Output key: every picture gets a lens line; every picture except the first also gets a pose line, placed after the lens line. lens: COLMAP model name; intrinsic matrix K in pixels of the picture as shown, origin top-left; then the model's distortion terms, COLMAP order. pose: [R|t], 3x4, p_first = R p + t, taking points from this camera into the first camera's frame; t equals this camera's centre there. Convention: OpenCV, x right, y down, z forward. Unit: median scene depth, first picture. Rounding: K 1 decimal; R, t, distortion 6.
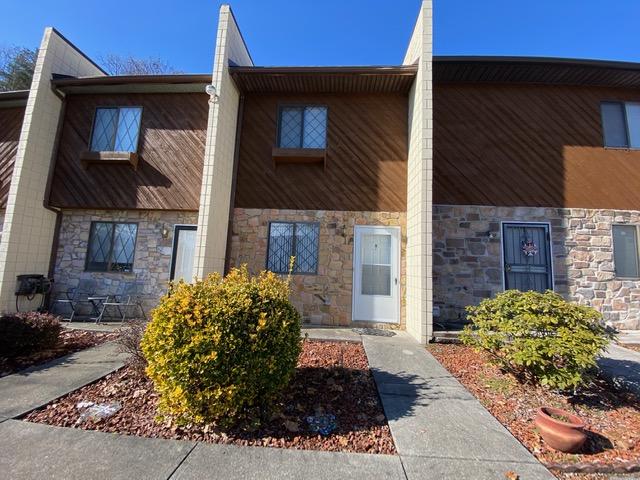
lens RADIAL K [[259.8, 0, 320.4], [0, 259.8, 236.9], [0, 0, 1]] dist [0.001823, -0.013445]
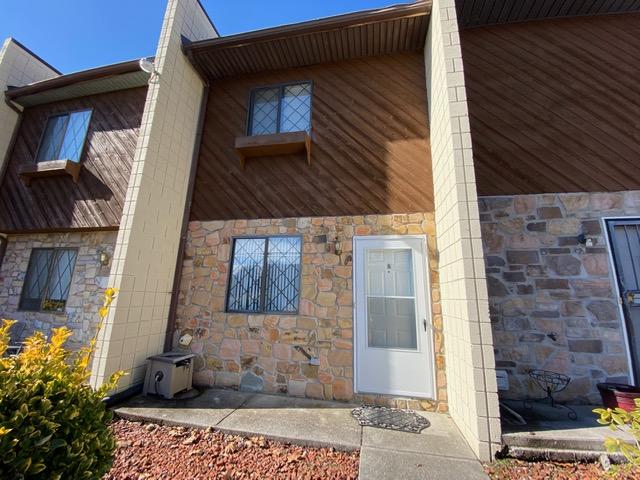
lens RADIAL K [[259.8, 0, 320.4], [0, 259.8, 236.9], [0, 0, 1]] dist [0.001823, -0.013445]
pose [[0.990997, -0.047039, -0.125352, 0.130270], [0.032726, 0.992954, -0.113888, 0.027982], [0.129826, 0.108760, 0.985554, 0.337810]]
